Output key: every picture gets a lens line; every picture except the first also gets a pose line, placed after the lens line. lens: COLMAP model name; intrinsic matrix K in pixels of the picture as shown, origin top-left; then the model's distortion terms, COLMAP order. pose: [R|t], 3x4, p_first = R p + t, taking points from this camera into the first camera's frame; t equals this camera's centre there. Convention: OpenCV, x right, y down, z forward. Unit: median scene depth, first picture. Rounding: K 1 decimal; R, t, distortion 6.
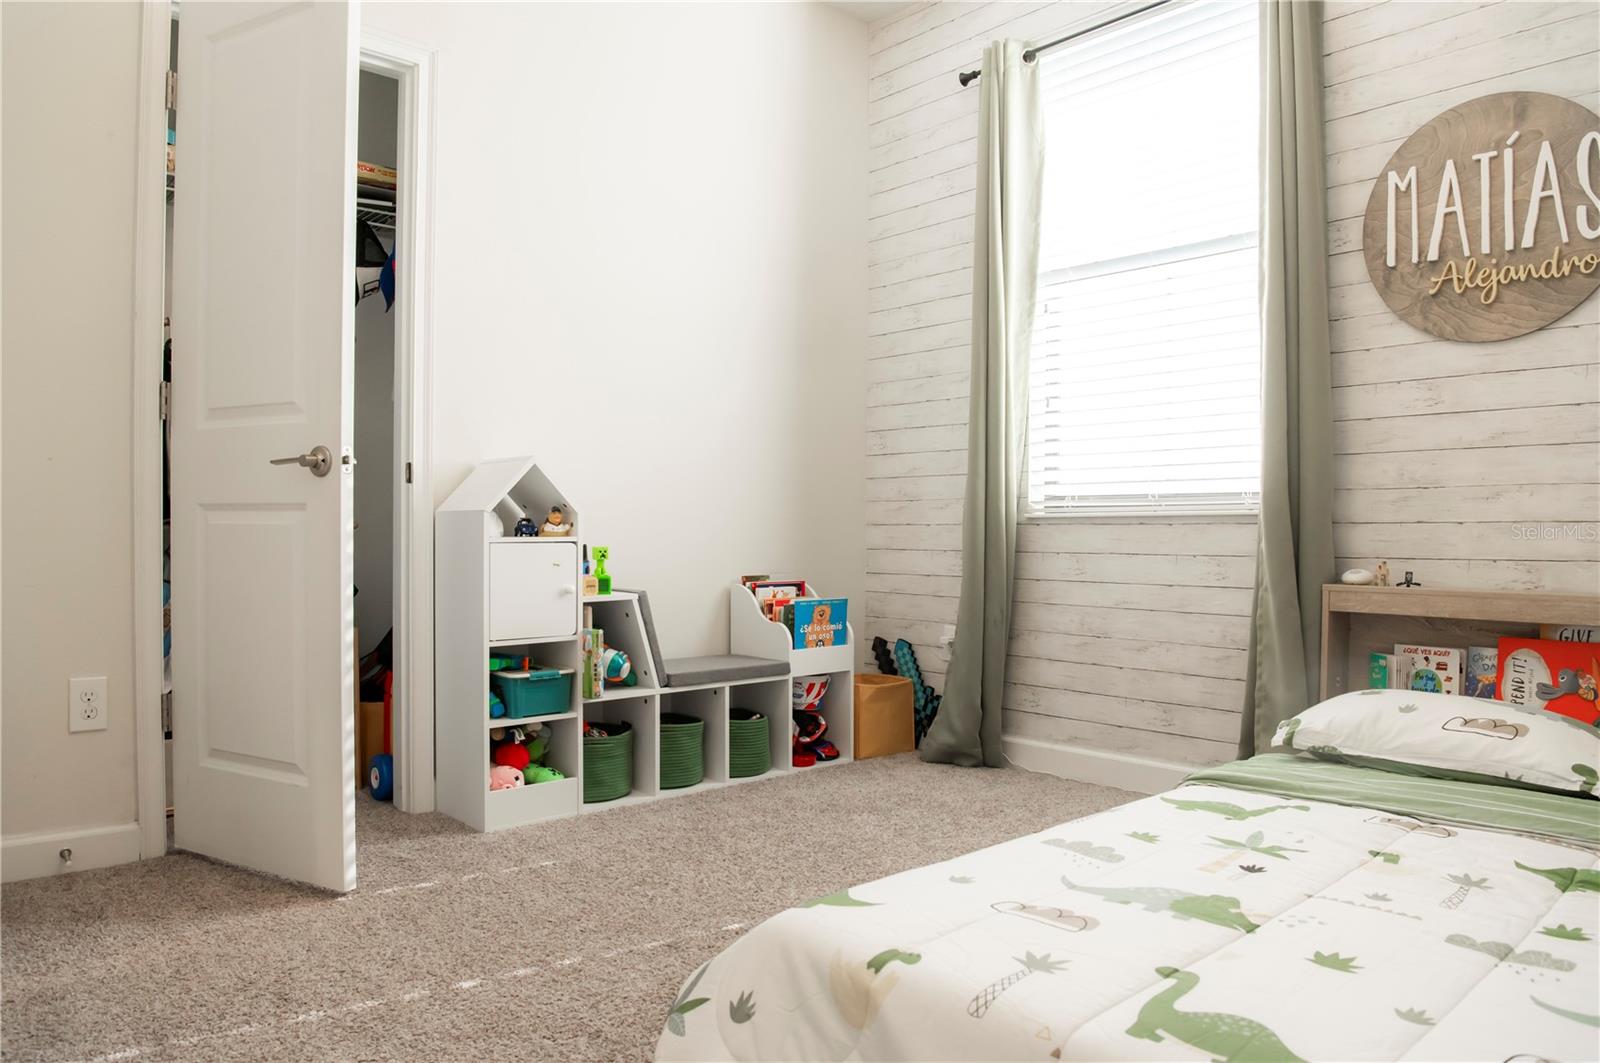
lens RADIAL K [[1097.0, 0, 791.1], [0, 1097.0, 529.6], [0, 0, 1]] dist [-0.066521, 0.014643]
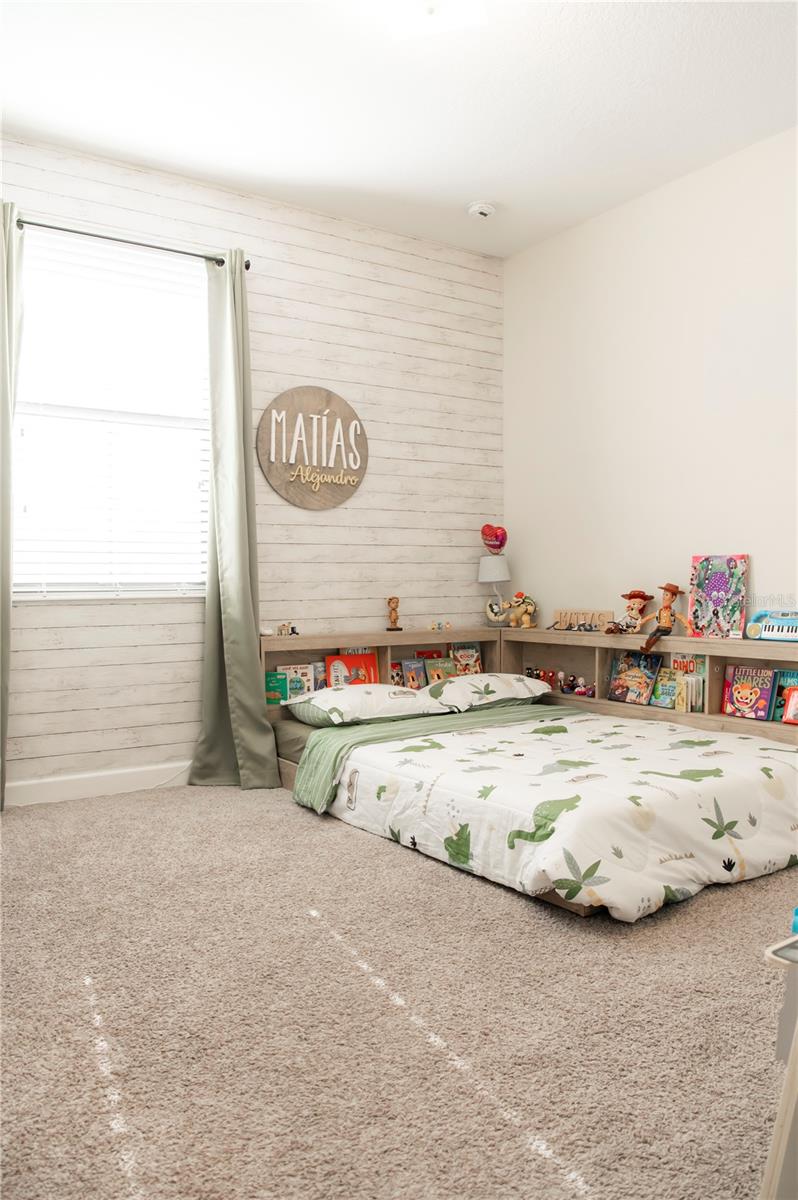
lens RADIAL K [[822.8, 0, 391.4], [0, 822.8, 600.1], [0, 0, 1]] dist [-0.066521, 0.014643]
pose [[0.168047, -0.023756, 0.985493, -0.833612], [0.008401, 0.999708, 0.022666, -0.040211], [-0.985743, 0.004470, 0.168198, 0.590011]]
